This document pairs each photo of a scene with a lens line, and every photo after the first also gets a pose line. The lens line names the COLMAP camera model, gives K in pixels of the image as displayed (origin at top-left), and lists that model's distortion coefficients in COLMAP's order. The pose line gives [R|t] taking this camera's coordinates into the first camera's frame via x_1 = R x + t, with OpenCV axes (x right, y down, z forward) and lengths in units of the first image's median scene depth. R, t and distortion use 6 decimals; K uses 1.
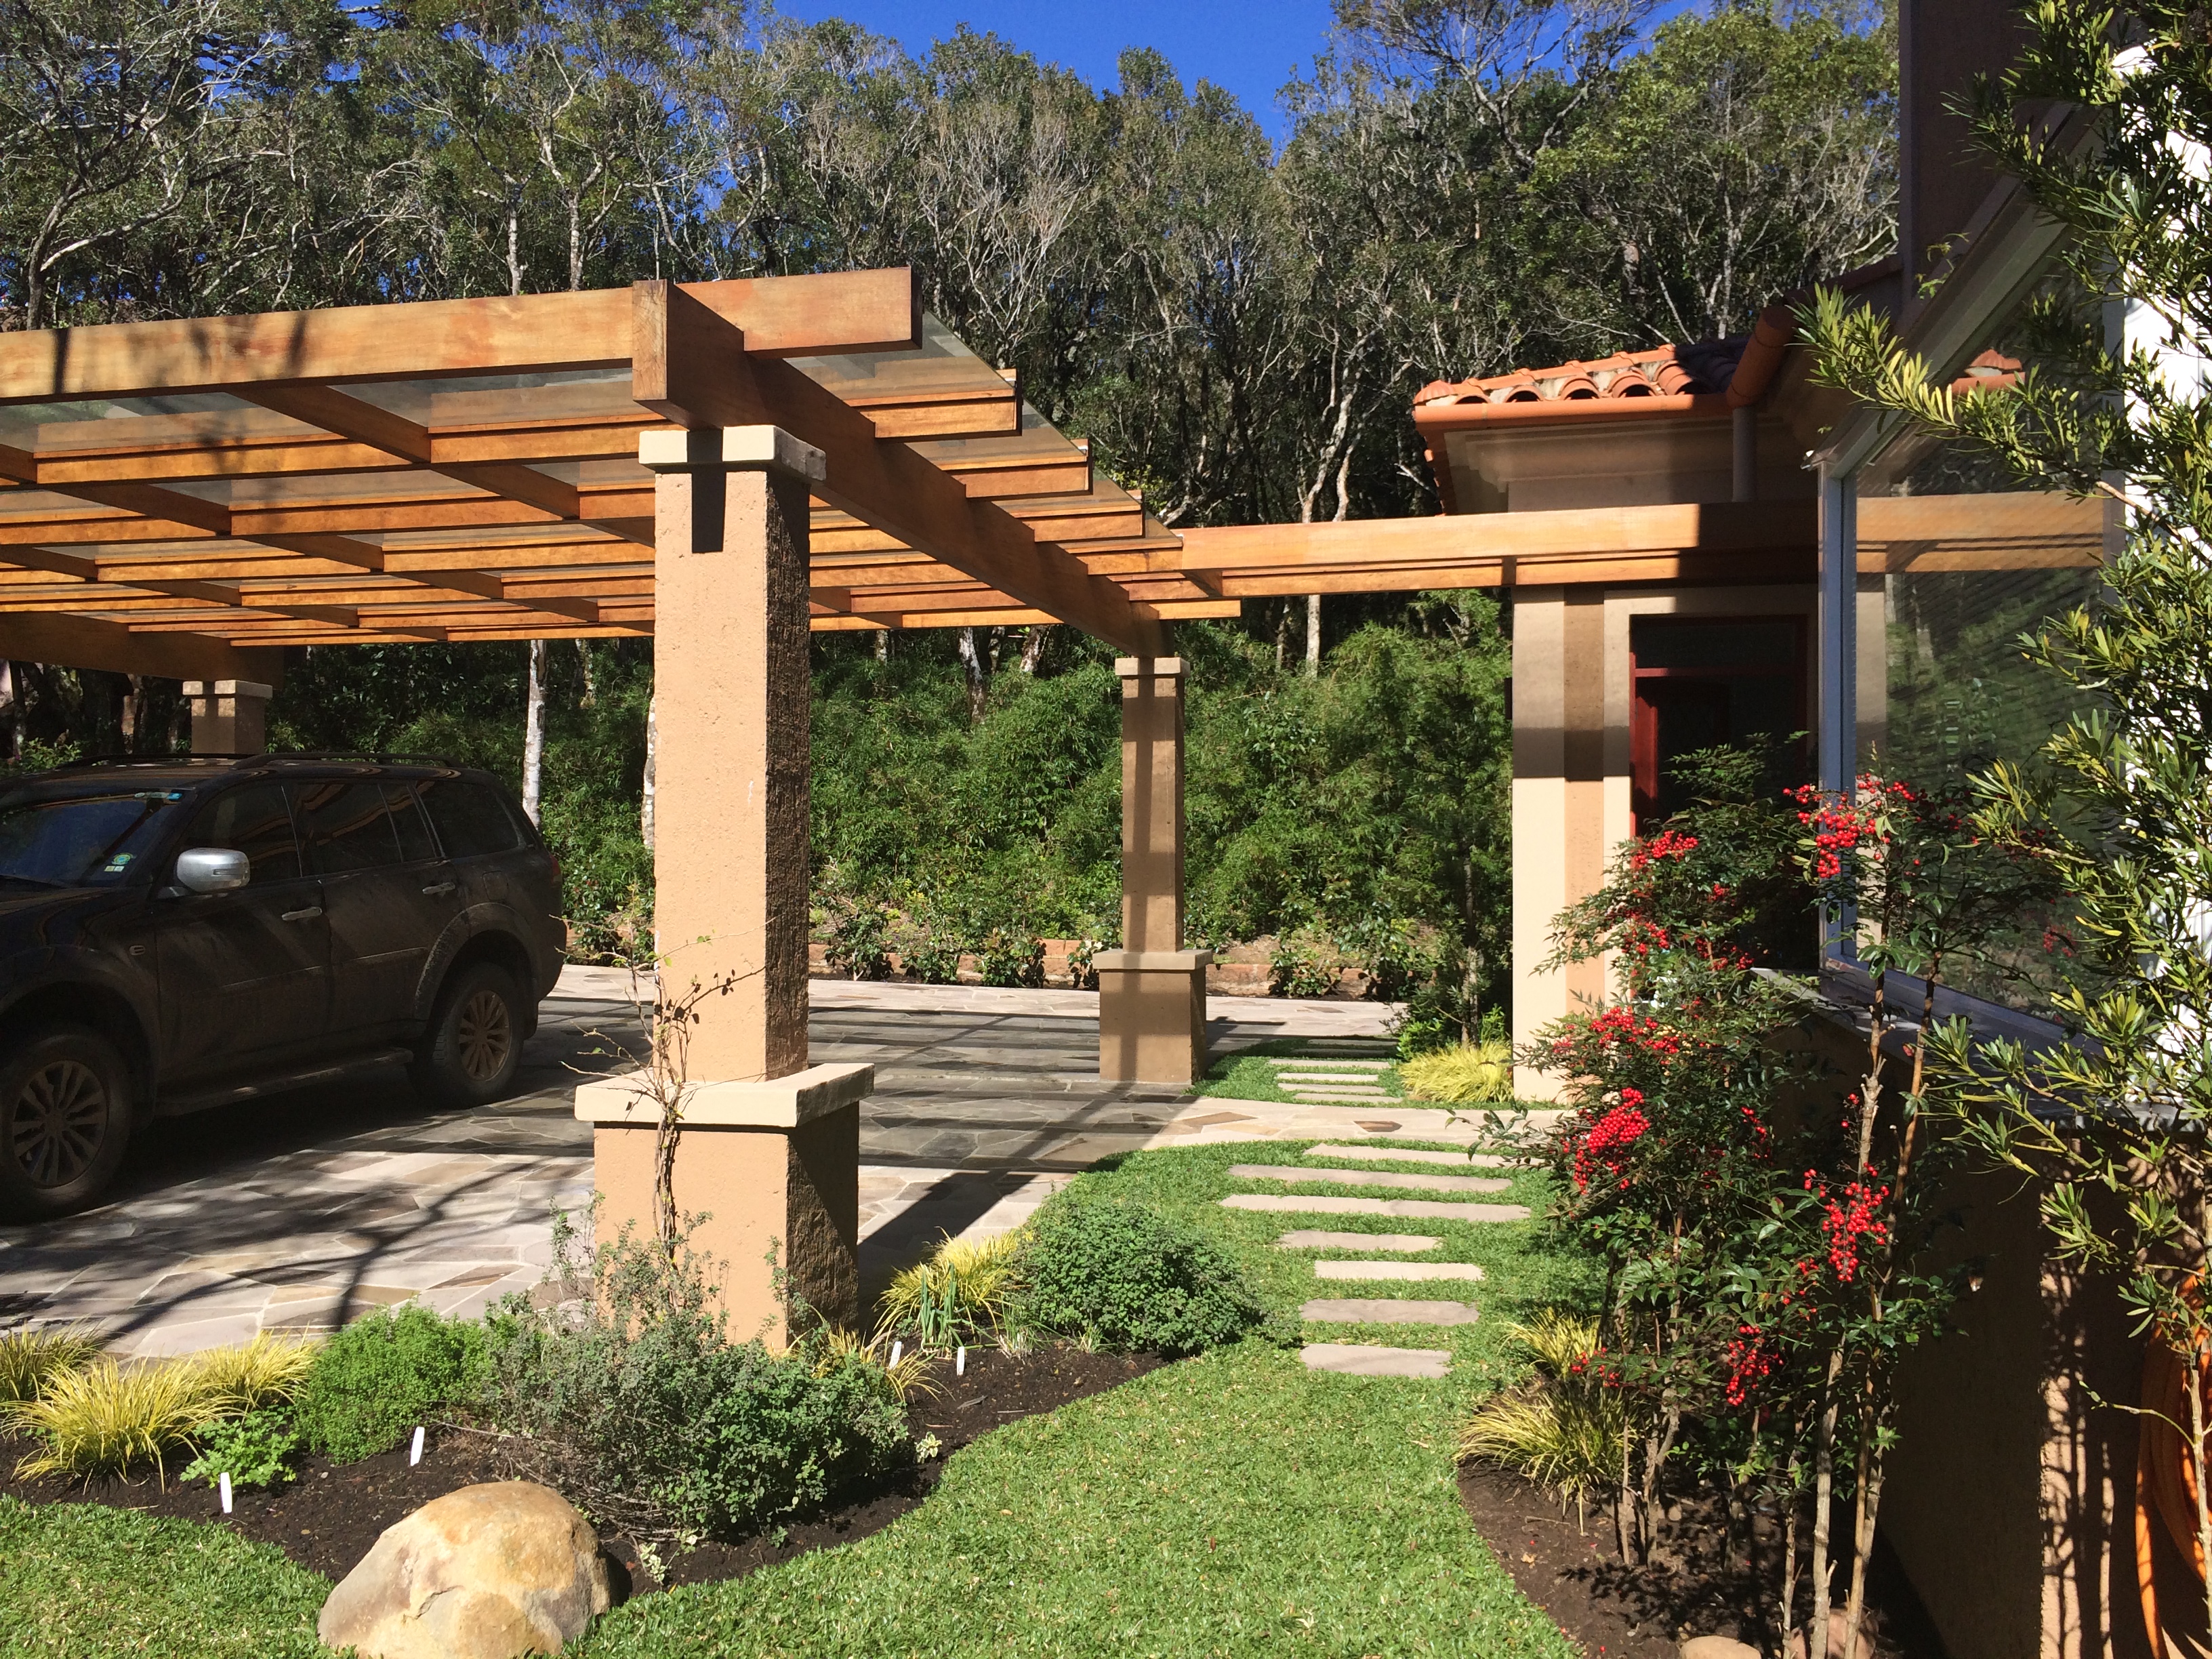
lens RADIAL K [[1891.9, 0, 1106.2], [0, 1891.9, 824.0], [0, 0, 1]] dist [0.007079, -0.017586]
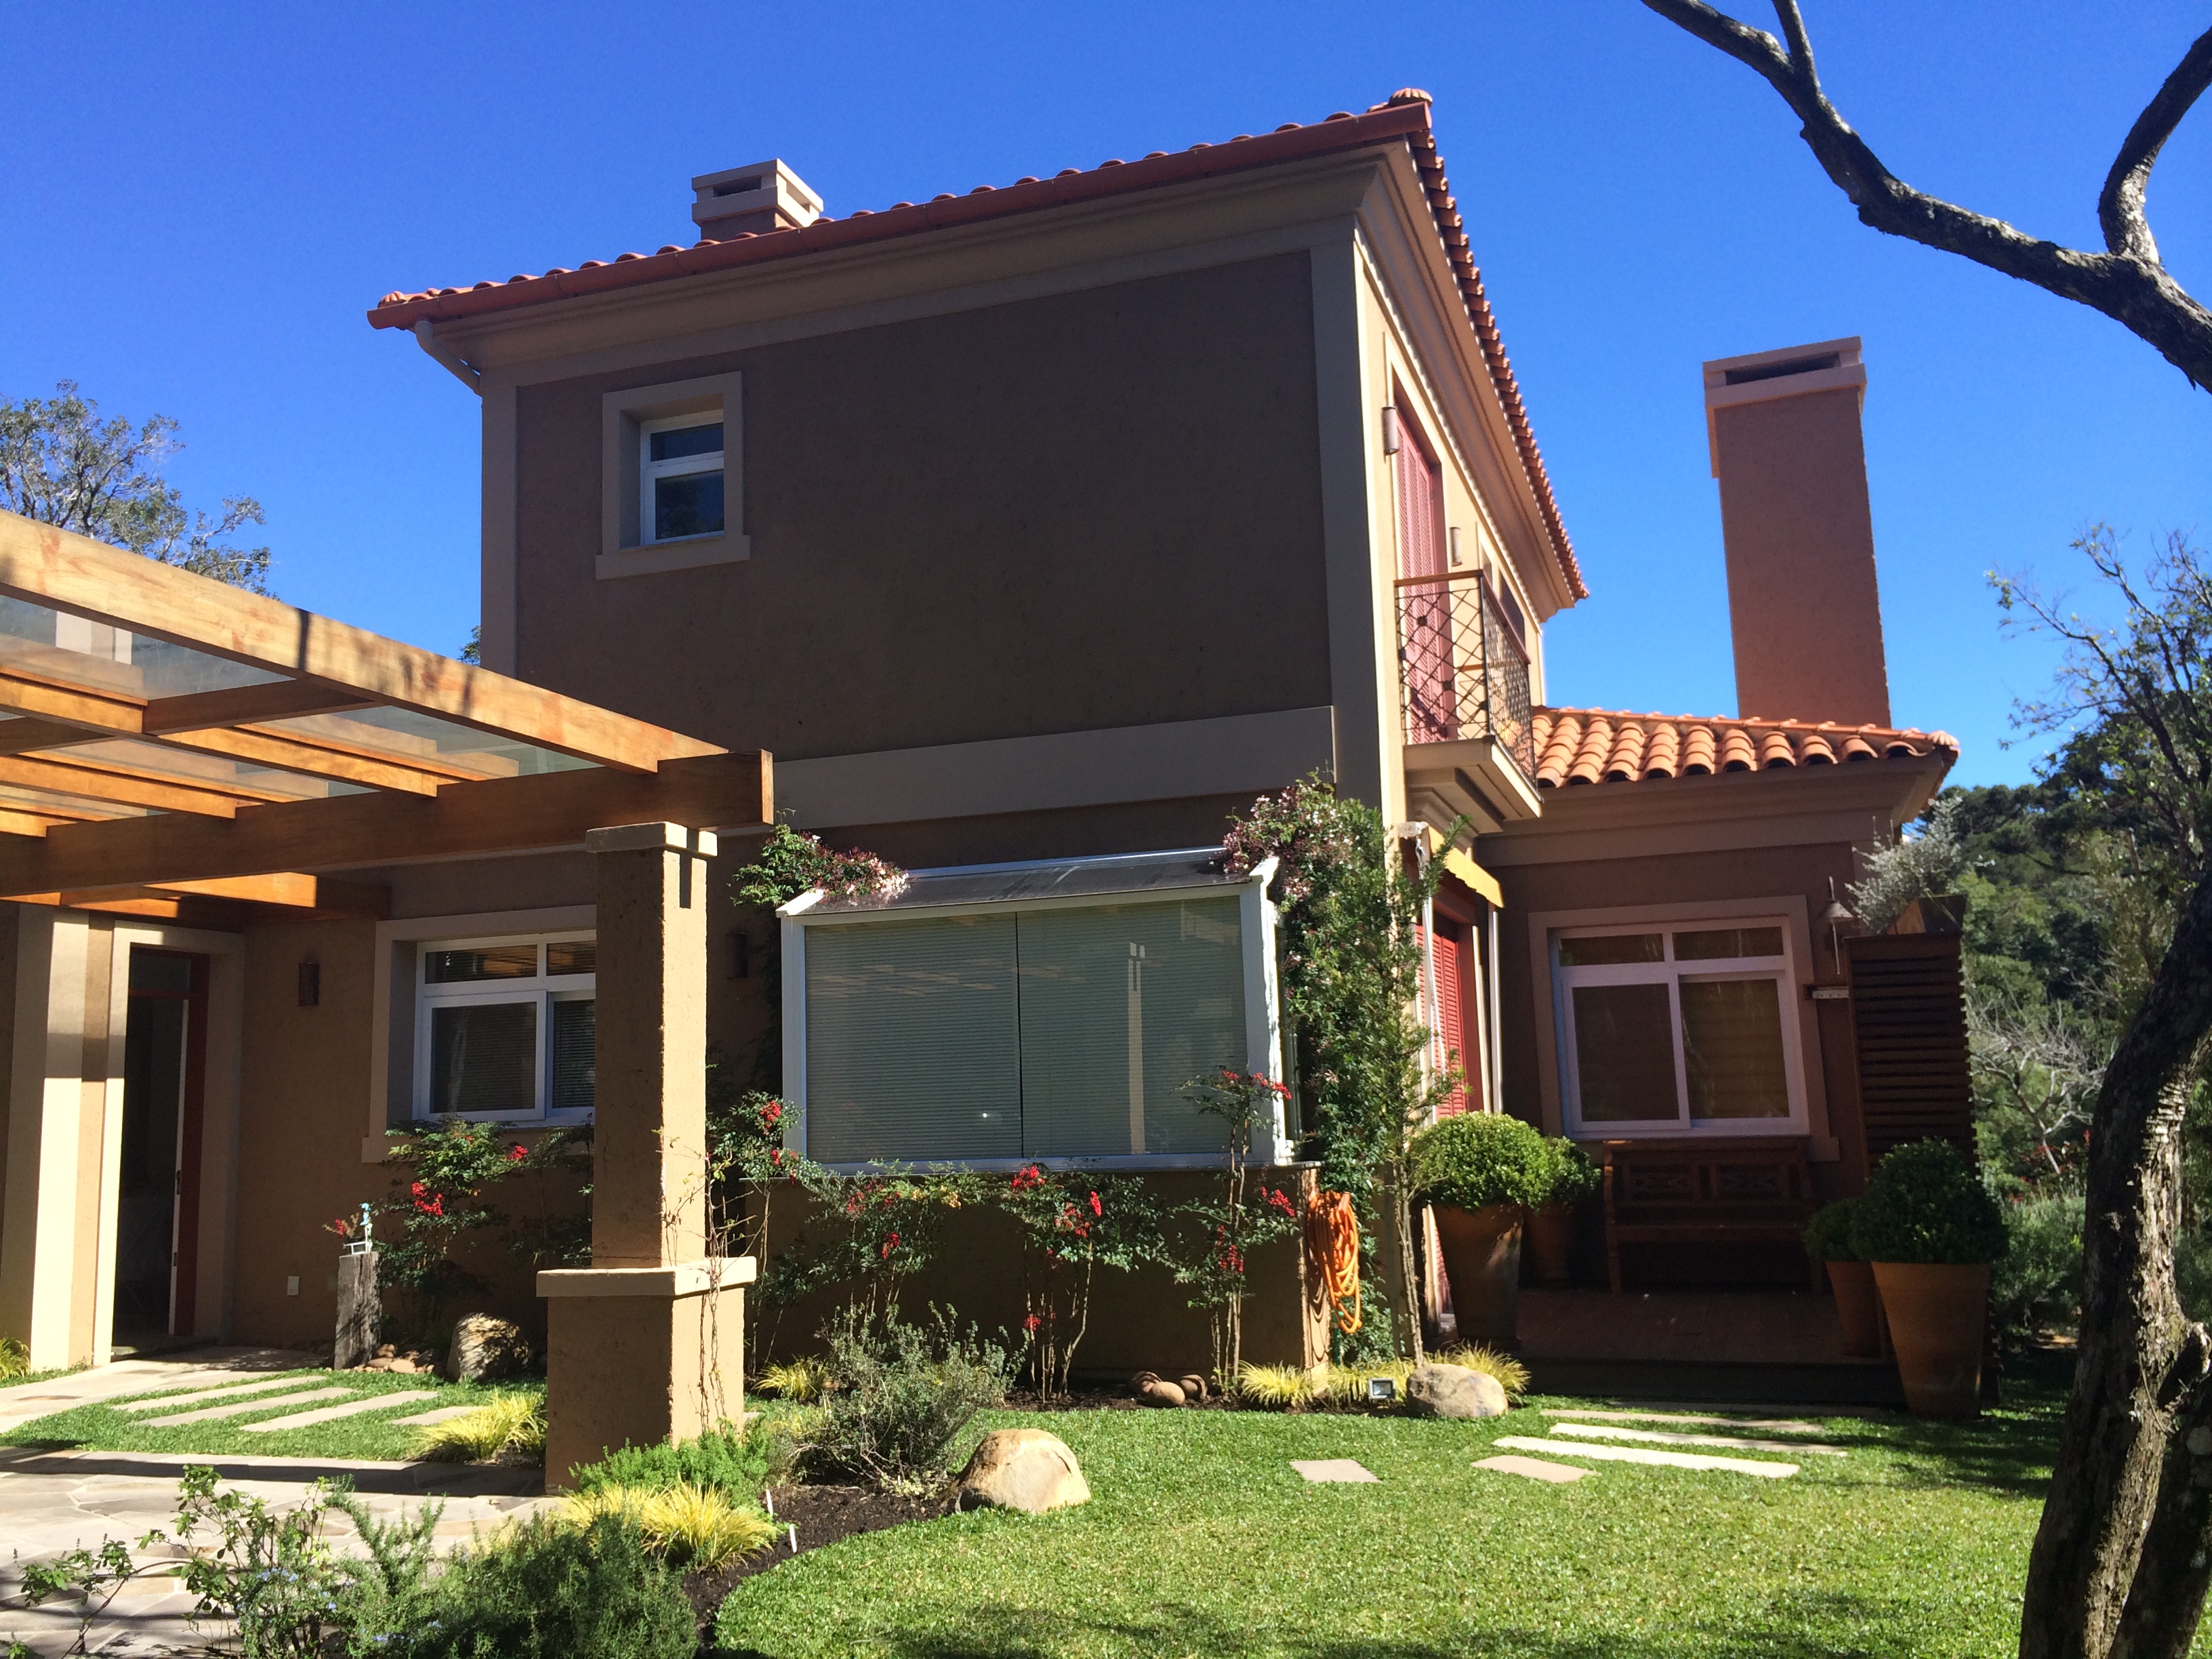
lens RADIAL K [[1891.9, 0, 1106.2], [0, 1891.9, 828.0], [0, 0, 1]] dist [0.007079, -0.017586]
pose [[0.098967, 0.142150, 0.984885, -1.541111], [0.031905, 0.988782, -0.145918, 0.023316], [-0.994579, 0.045864, 0.093321, 0.472943]]
